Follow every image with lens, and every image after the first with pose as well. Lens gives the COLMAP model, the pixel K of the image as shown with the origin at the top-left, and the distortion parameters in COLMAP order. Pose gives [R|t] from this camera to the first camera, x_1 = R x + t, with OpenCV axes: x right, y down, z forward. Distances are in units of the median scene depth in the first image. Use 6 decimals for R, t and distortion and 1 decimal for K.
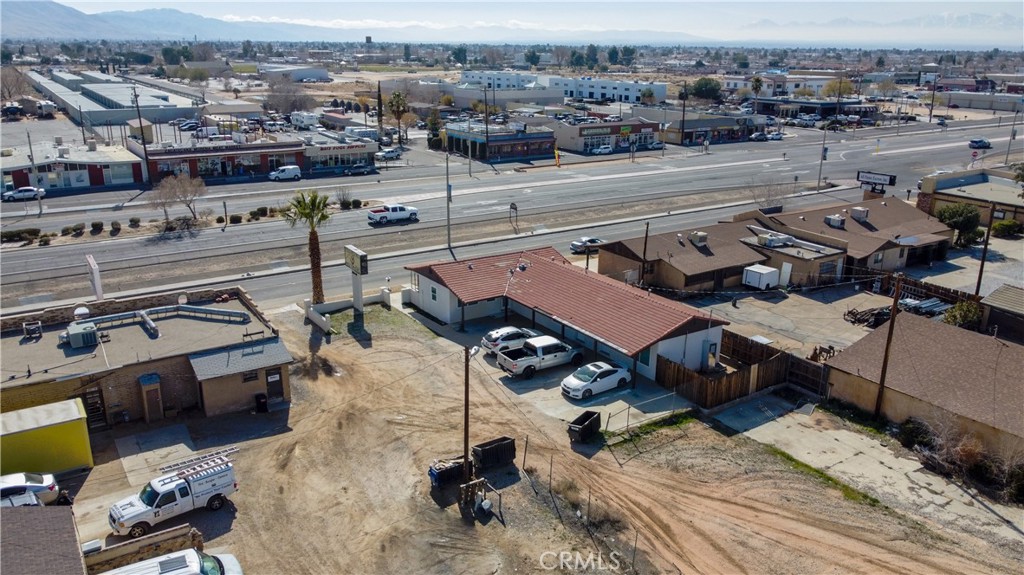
lens RADIAL K [[785.8, 0, 512.0], [0, 785.8, 287.5], [0, 0, 1]] dist [0.000783, -0.007168]
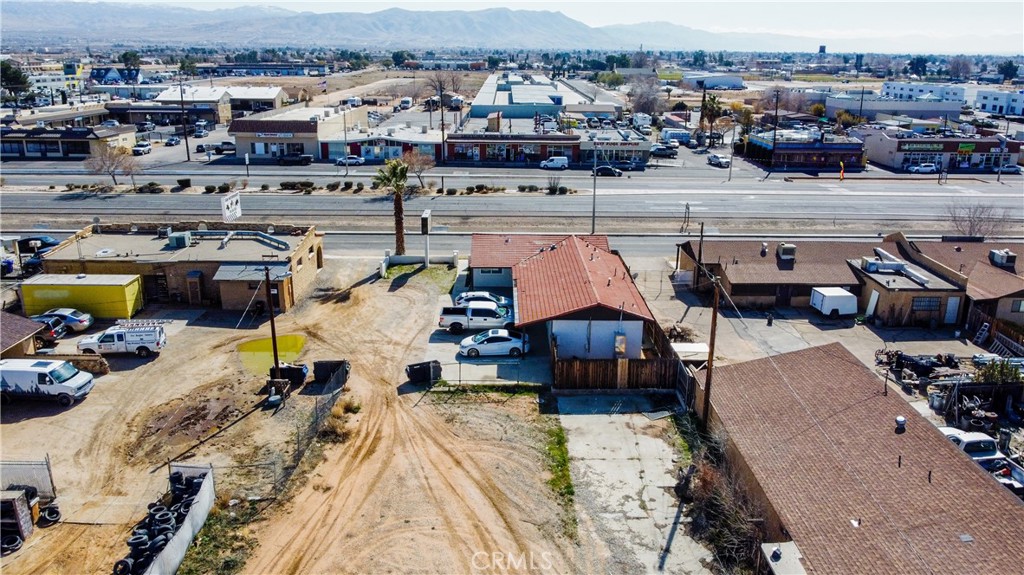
lens RADIAL K [[785.9, 0, 512.0], [0, 785.9, 287.5], [0, 0, 1]] dist [0.000298, -0.002782]
pose [[0.838334, 0.156351, -0.522256, 0.478278], [-0.163029, 0.986052, 0.033503, 0.000751], [0.520210, 0.057056, 0.852130, 0.067243]]
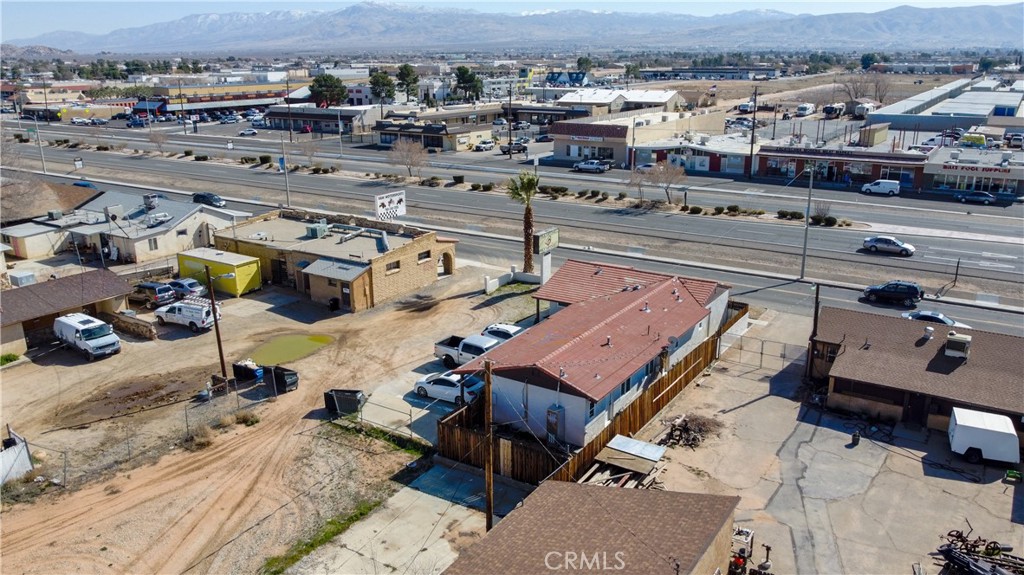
lens RADIAL K [[785.8, 0, 512.0], [0, 785.8, 287.5], [0, 0, 1]] dist [0.000783, -0.007168]
pose [[0.396378, 0.251863, -0.882864, 0.659906], [-0.263243, 0.952436, 0.153522, -0.112552], [0.879538, 0.171555, 0.443826, 0.446617]]
